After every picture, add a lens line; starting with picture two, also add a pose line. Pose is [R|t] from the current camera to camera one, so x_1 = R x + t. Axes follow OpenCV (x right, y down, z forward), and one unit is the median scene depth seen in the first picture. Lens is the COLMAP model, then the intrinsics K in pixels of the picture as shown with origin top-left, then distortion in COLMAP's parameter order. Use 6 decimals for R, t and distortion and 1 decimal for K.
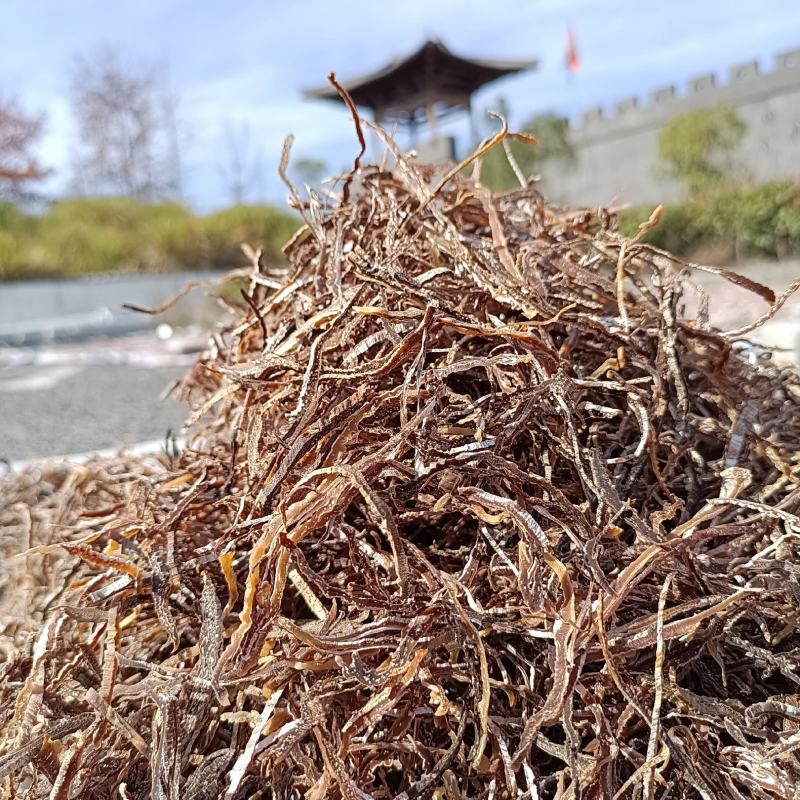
lens RADIAL K [[839.0, 0, 400.0], [0, 839.0, 400.0], [0, 0, 1]] dist [-0.023632, 0.014196]
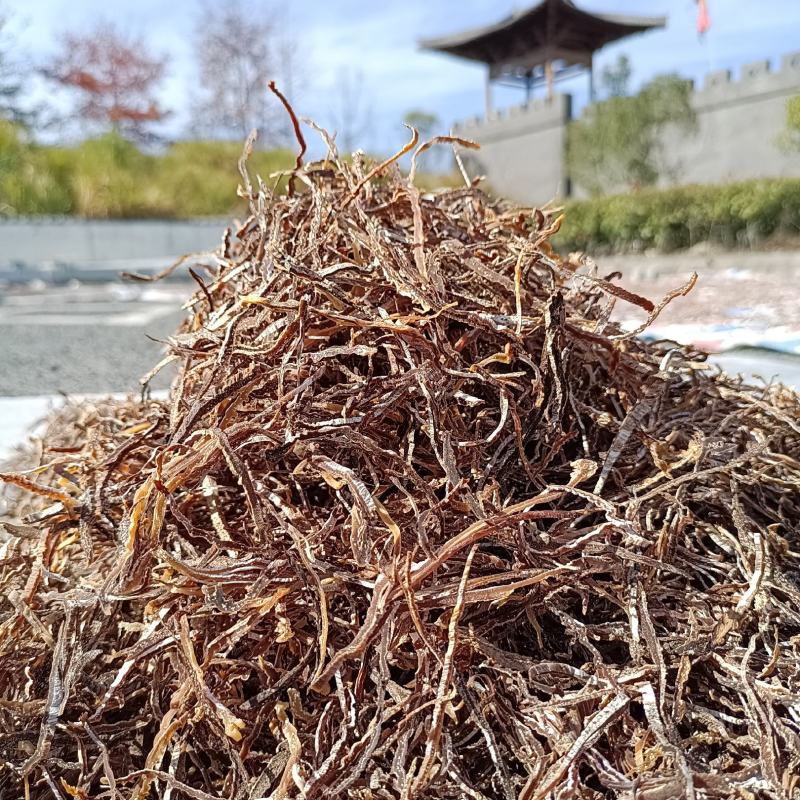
lens RADIAL K [[832.9, 0, 400.0], [0, 832.9, 400.0], [0, 0, 1]] dist [0.003419, -0.029108]
pose [[0.990561, 0.080297, -0.111095, 0.256576], [-0.074398, 0.995640, 0.056266, -0.040299], [0.115129, -0.047469, 0.992216, -0.123183]]
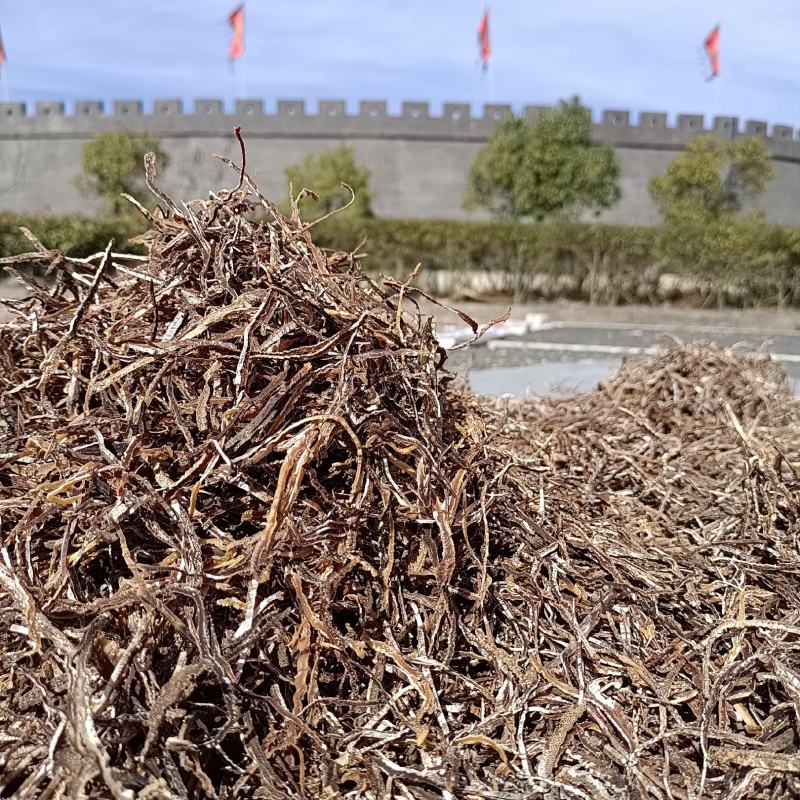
lens RADIAL K [[832.9, 0, 400.0], [0, 832.9, 400.0], [0, 0, 1]] dist [0.003419, -0.029108]
pose [[0.764745, 0.043110, 0.642890, -0.741271], [-0.031749, 0.999068, -0.029227, 0.072825], [-0.643551, 0.001940, 0.765401, -0.177508]]
